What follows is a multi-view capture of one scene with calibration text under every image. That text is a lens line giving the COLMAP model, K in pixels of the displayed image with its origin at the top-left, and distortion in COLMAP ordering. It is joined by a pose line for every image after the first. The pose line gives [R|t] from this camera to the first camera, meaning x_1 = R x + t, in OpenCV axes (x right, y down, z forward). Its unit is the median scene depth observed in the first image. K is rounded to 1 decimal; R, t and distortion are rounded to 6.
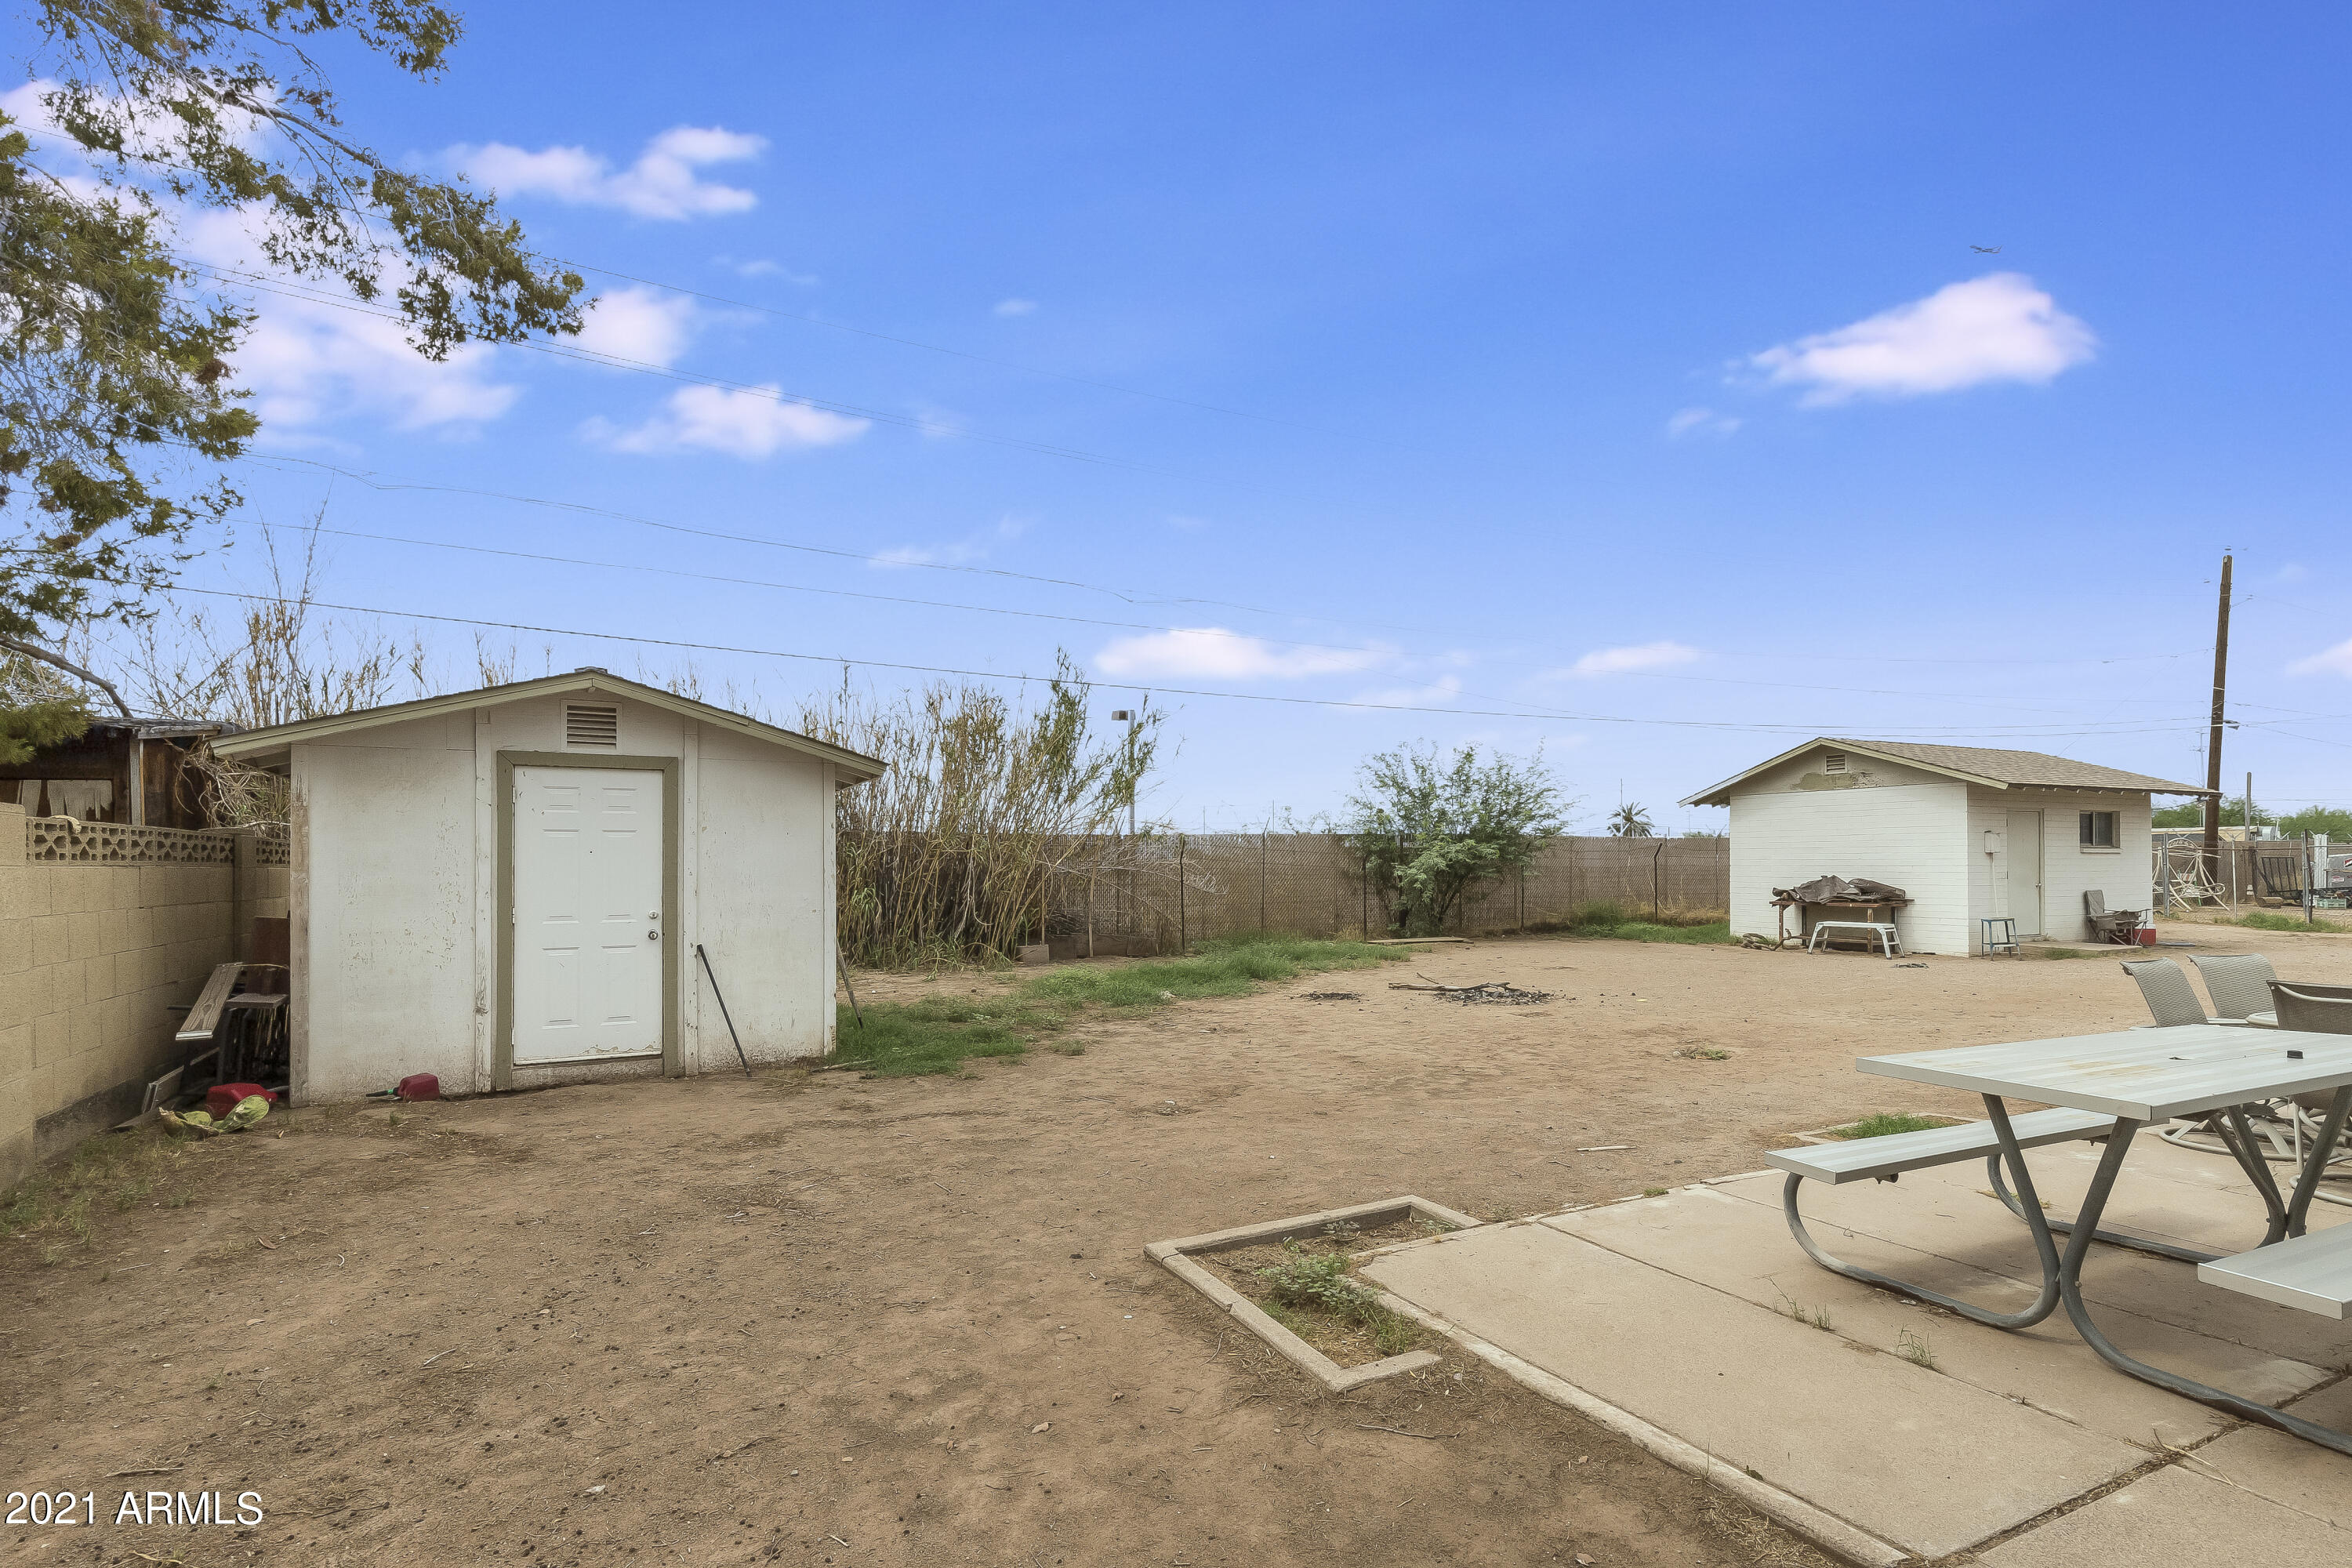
lens RADIAL K [[1131.4, 0, 1175.1], [0, 1131.4, 855.3], [0, 0, 1]] dist [0.037620, -0.000010]
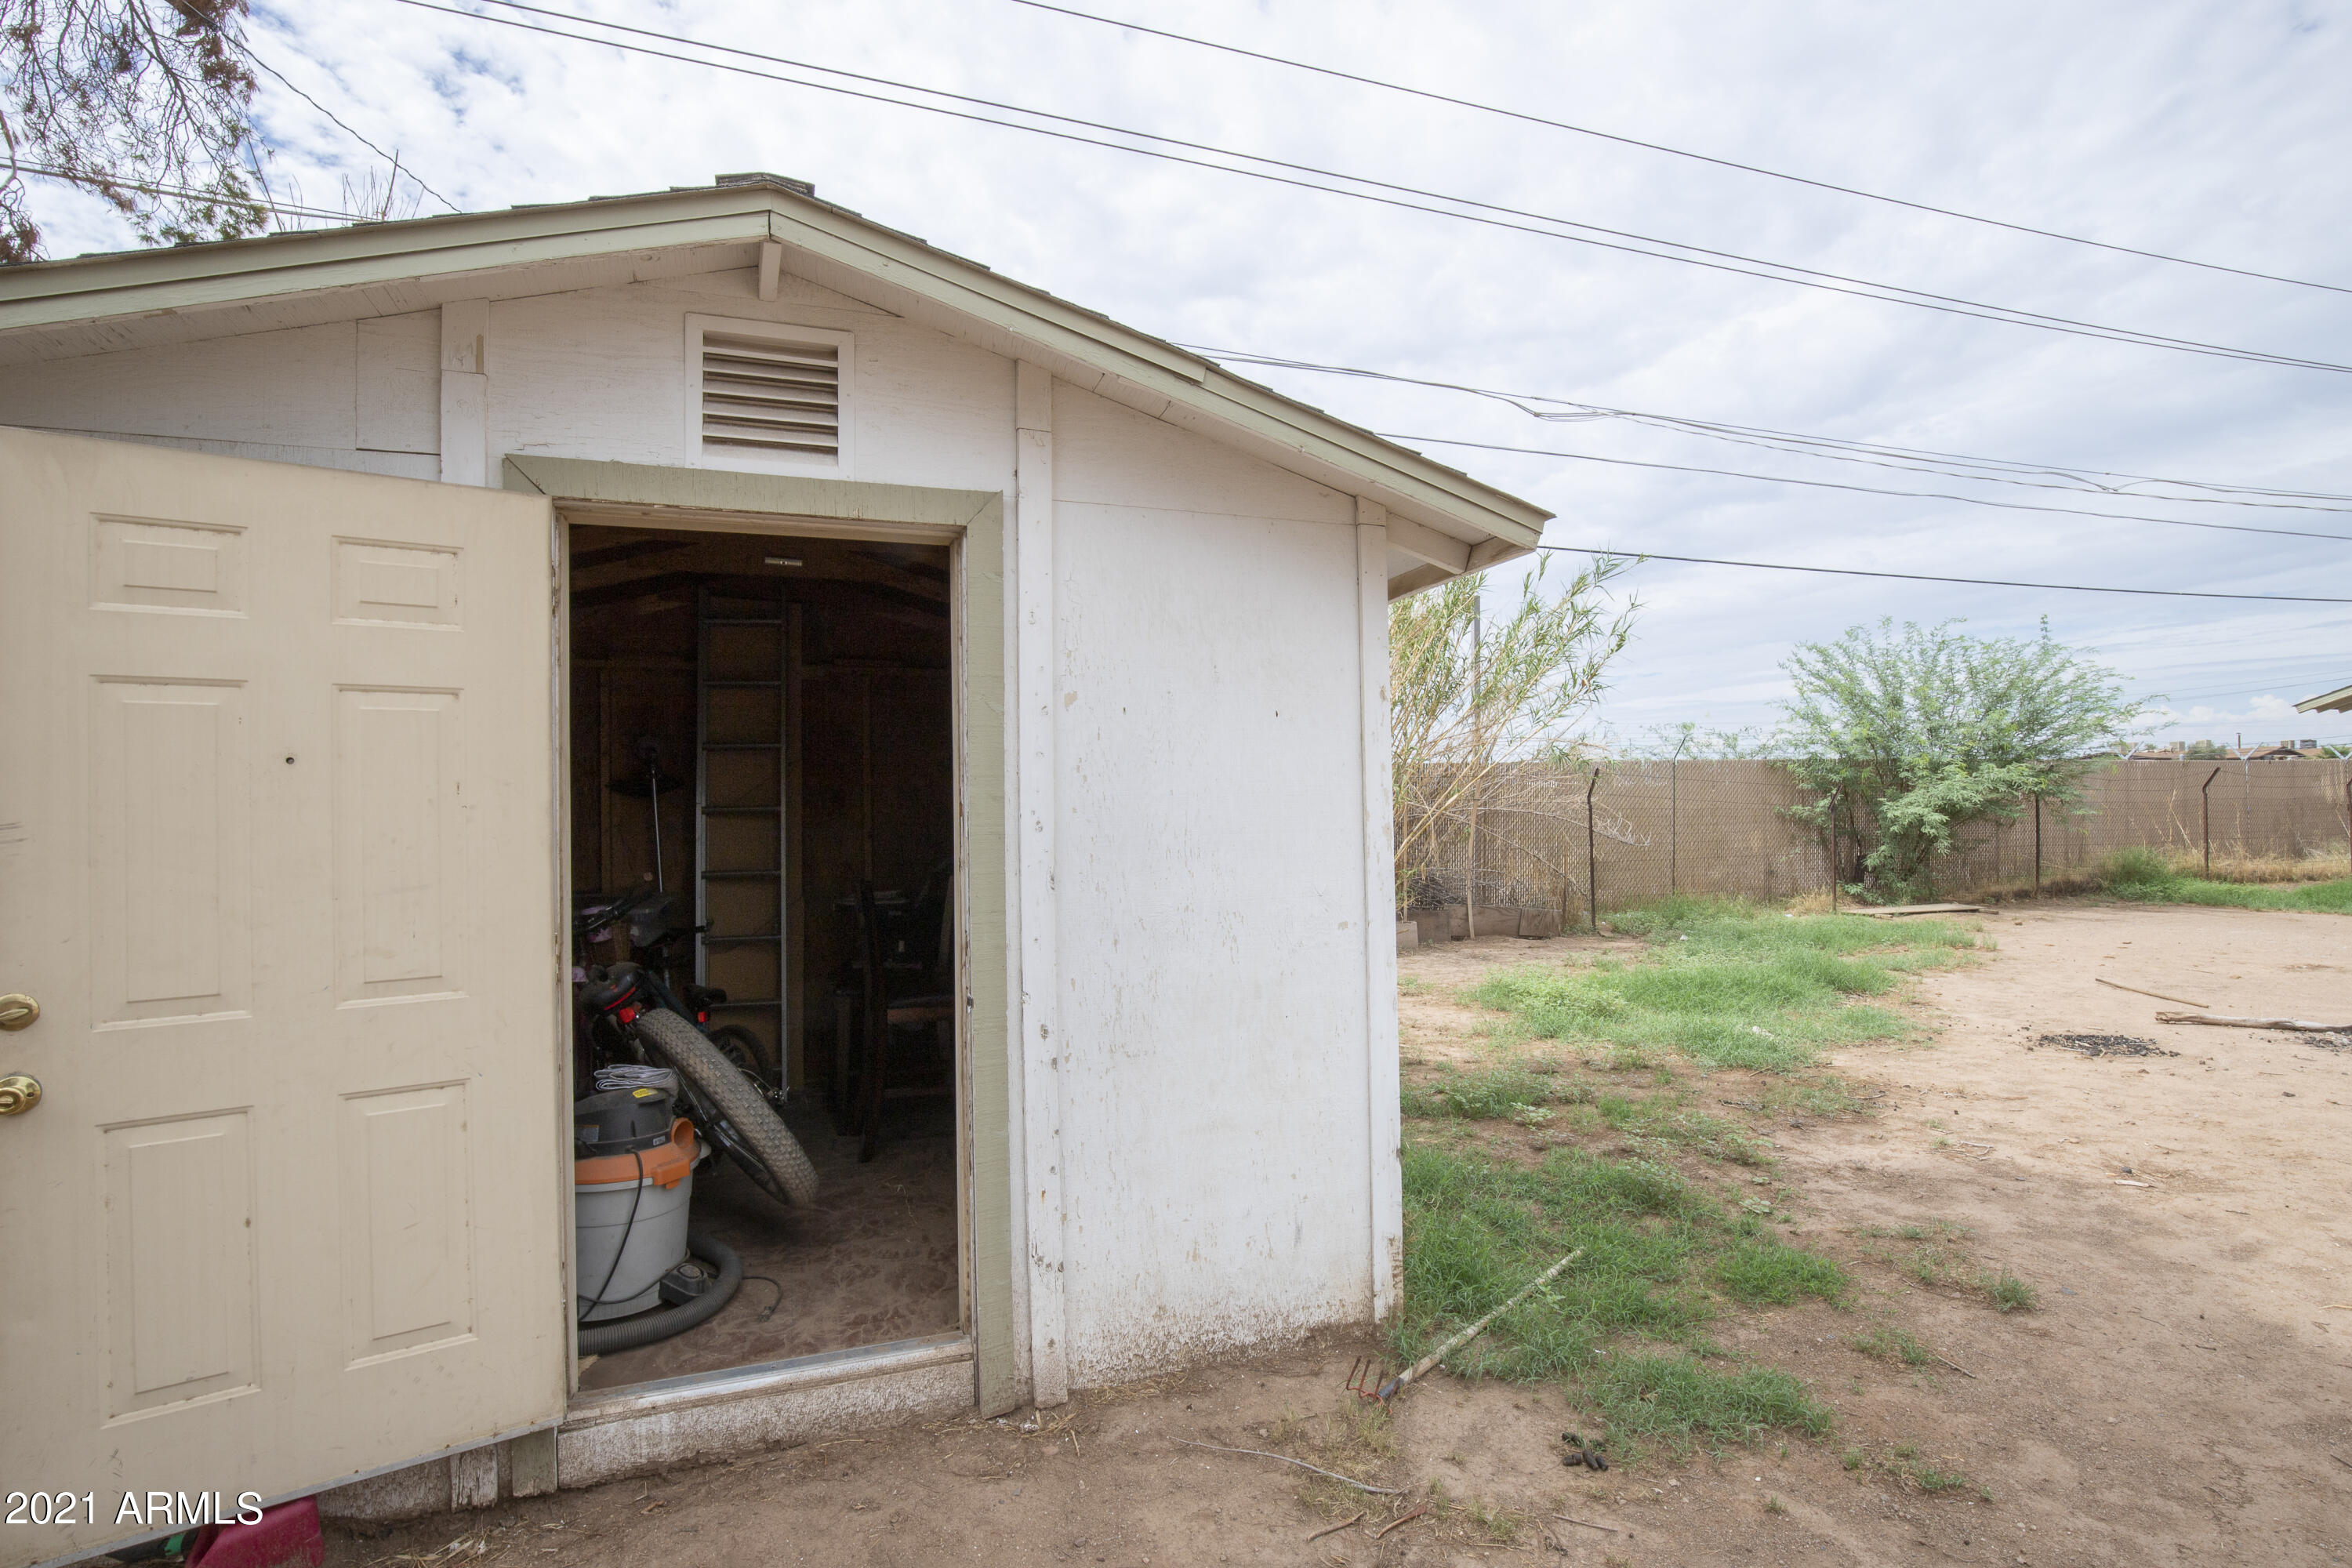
lens RADIAL K [[1067.7, 0, 1176.3], [0, 1067.7, 801.3], [0, 0, 1]] dist [0.000782, -0.000280]
pose [[0.990223, -0.012075, -0.138969, -0.161745], [0.012028, 0.999927, -0.001178, 0.004428], [0.138973, -0.000505, 0.990296, 0.326049]]
